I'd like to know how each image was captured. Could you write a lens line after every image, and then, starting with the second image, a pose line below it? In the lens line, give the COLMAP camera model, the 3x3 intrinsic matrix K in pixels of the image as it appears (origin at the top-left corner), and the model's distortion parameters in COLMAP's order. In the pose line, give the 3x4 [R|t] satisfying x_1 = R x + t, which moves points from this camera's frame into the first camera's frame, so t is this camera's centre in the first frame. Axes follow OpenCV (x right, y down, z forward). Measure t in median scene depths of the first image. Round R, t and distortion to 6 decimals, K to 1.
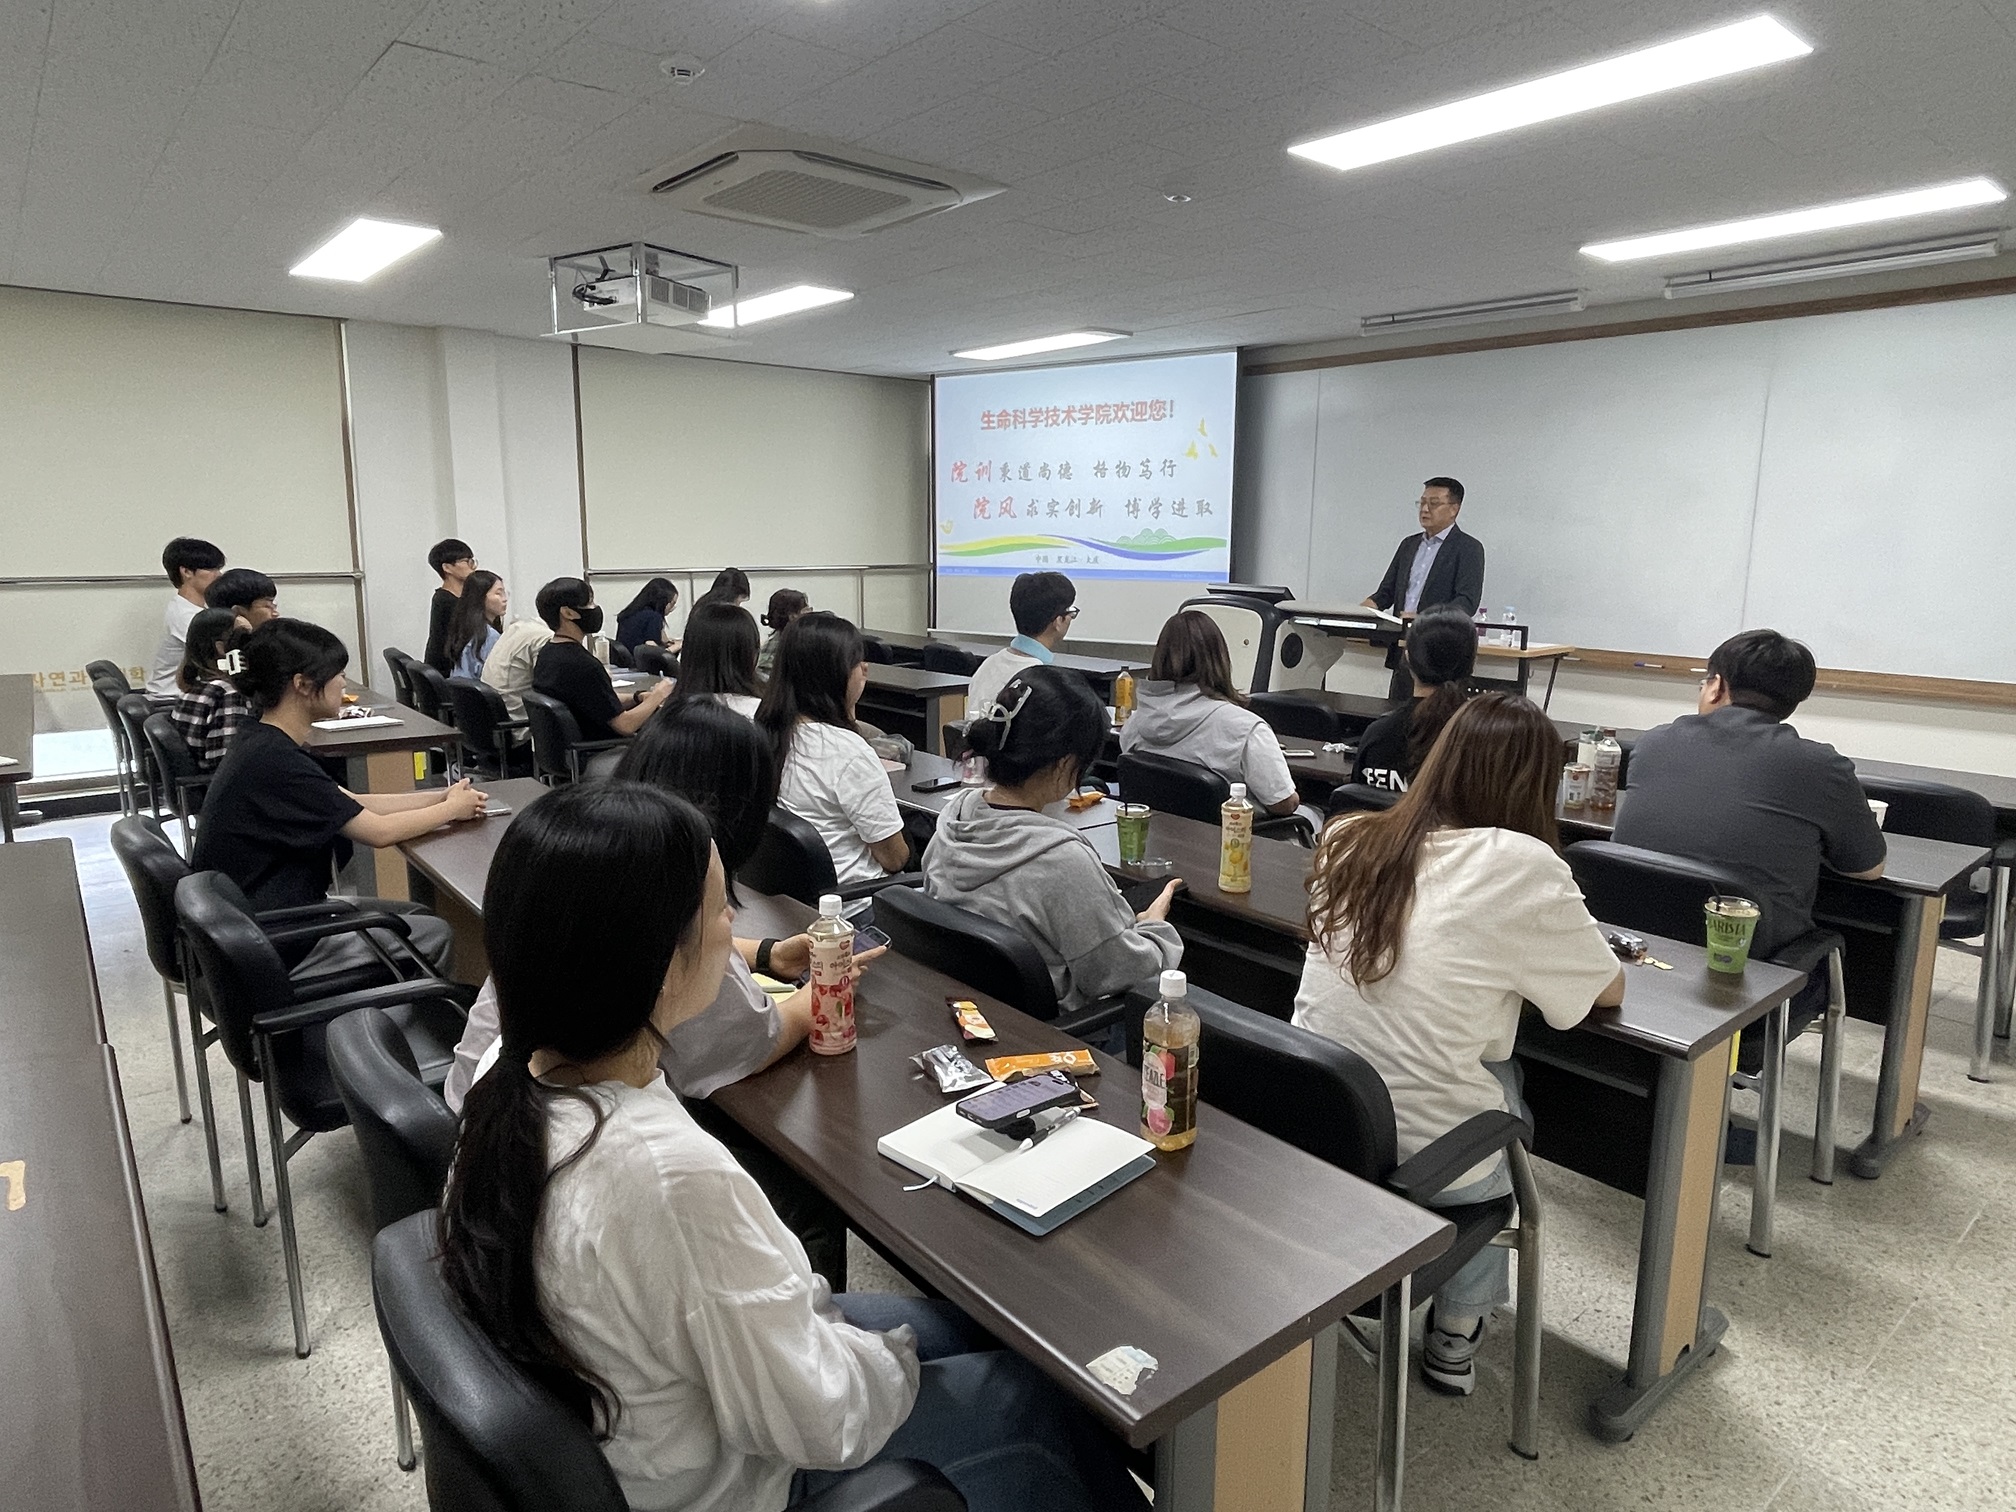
lens RADIAL K [[1219.7, 0, 1008.0], [0, 1219.7, 756.0], [0, 0, 1]] dist [-0.002597, -0.000316]
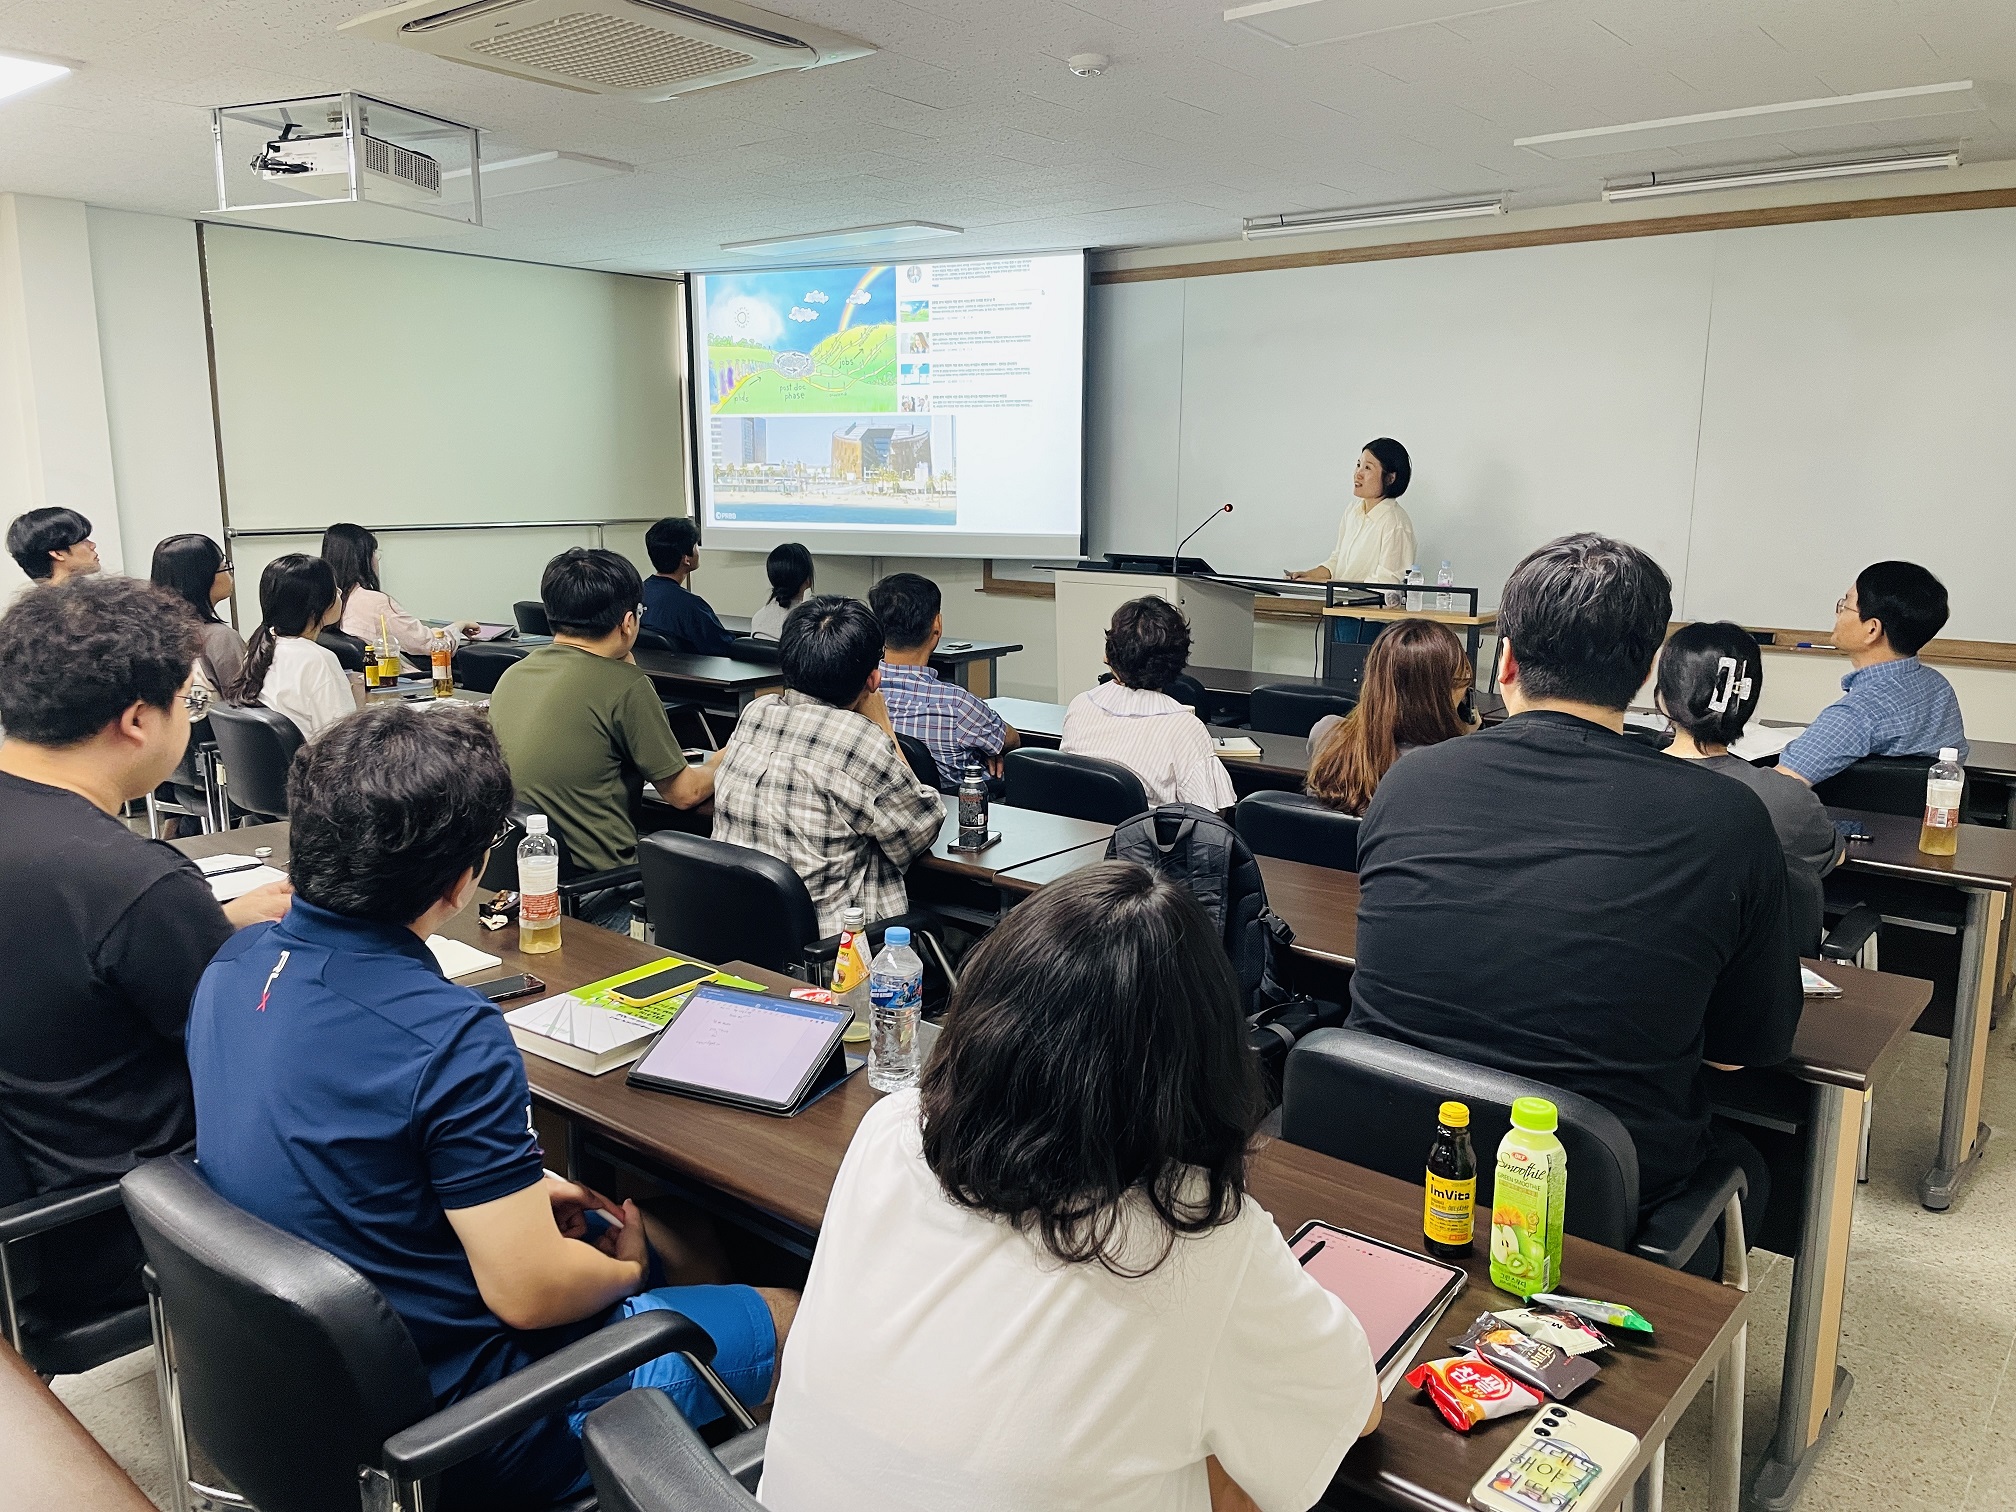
lens RADIAL K [[1523.5, 0, 1008.0], [0, 1523.5, 756.0], [0, 0, 1]] dist [0.095827, -0.118628]
pose [[0.982446, -0.038400, 0.182552, -0.171435], [0.037551, 0.999262, 0.008108, -0.018446], [-0.182729, -0.001110, 0.983163, -0.002698]]
